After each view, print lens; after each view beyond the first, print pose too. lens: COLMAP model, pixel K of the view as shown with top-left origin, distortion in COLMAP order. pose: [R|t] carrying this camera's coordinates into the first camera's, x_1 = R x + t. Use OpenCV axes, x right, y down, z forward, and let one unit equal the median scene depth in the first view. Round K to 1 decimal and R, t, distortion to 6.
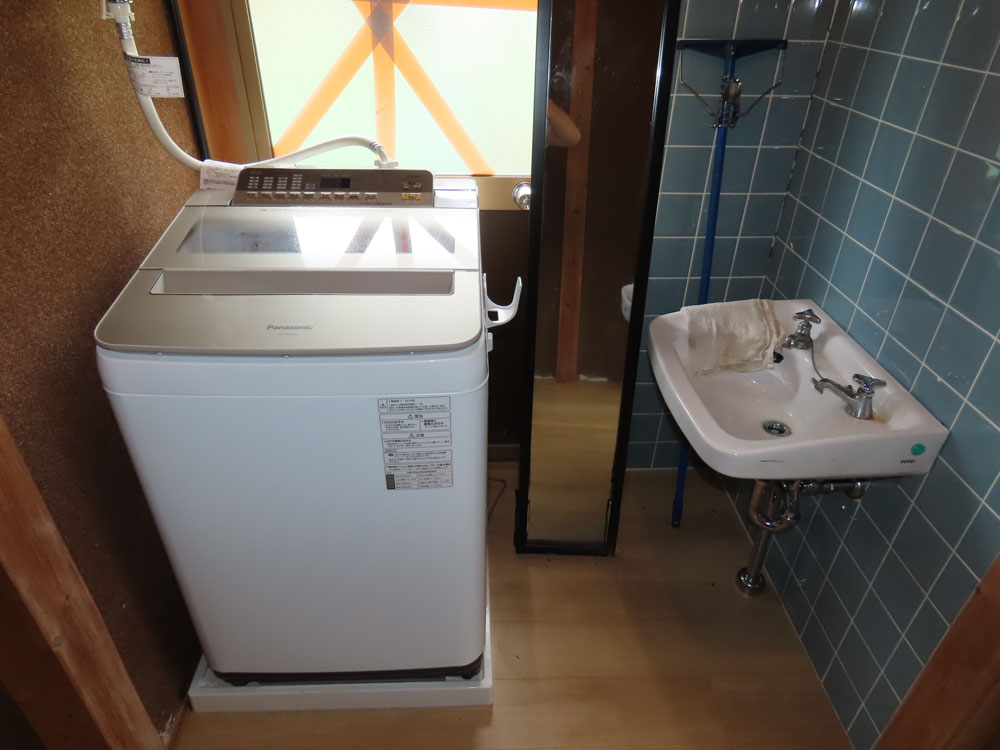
lens RADIAL K [[627.4, 0, 497.7], [0, 627.4, 375.0], [0, 0, 1]] dist [-0.007314, -0.000289]
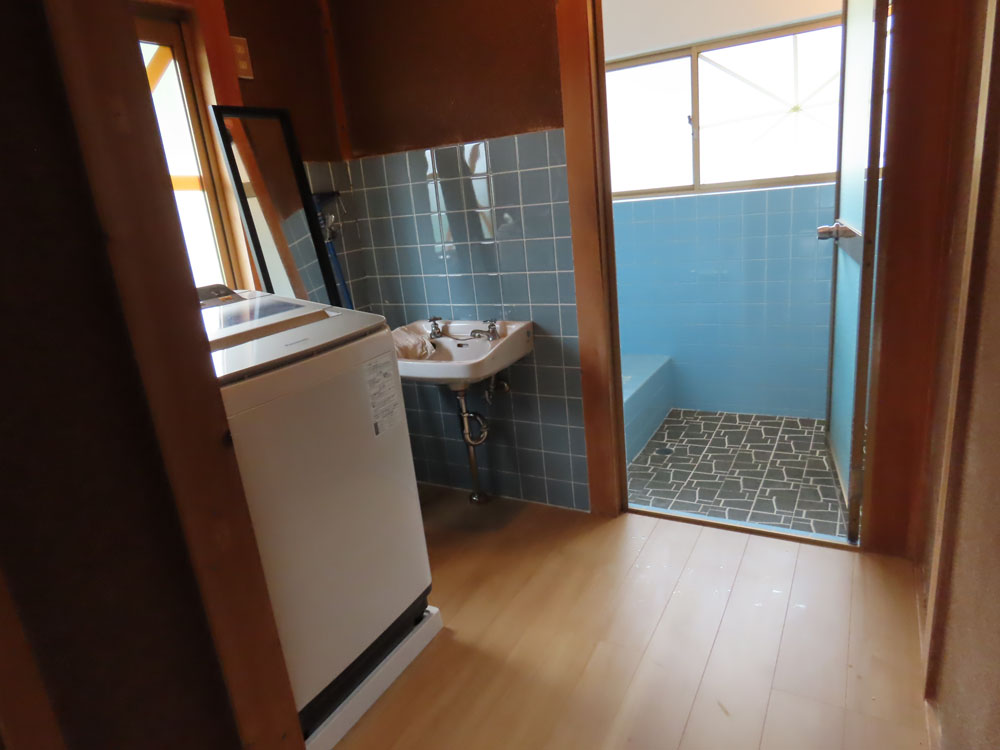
lens RADIAL K [[627.4, 0, 502.6], [0, 627.4, 373.6], [0, 0, 1]] dist [-0.007314, -0.000289]
pose [[0.513178, -0.297212, 0.805179, -1.132025], [0.545009, 0.837560, -0.038195, 0.269790], [-0.663034, 0.458431, 0.591800, -0.132252]]
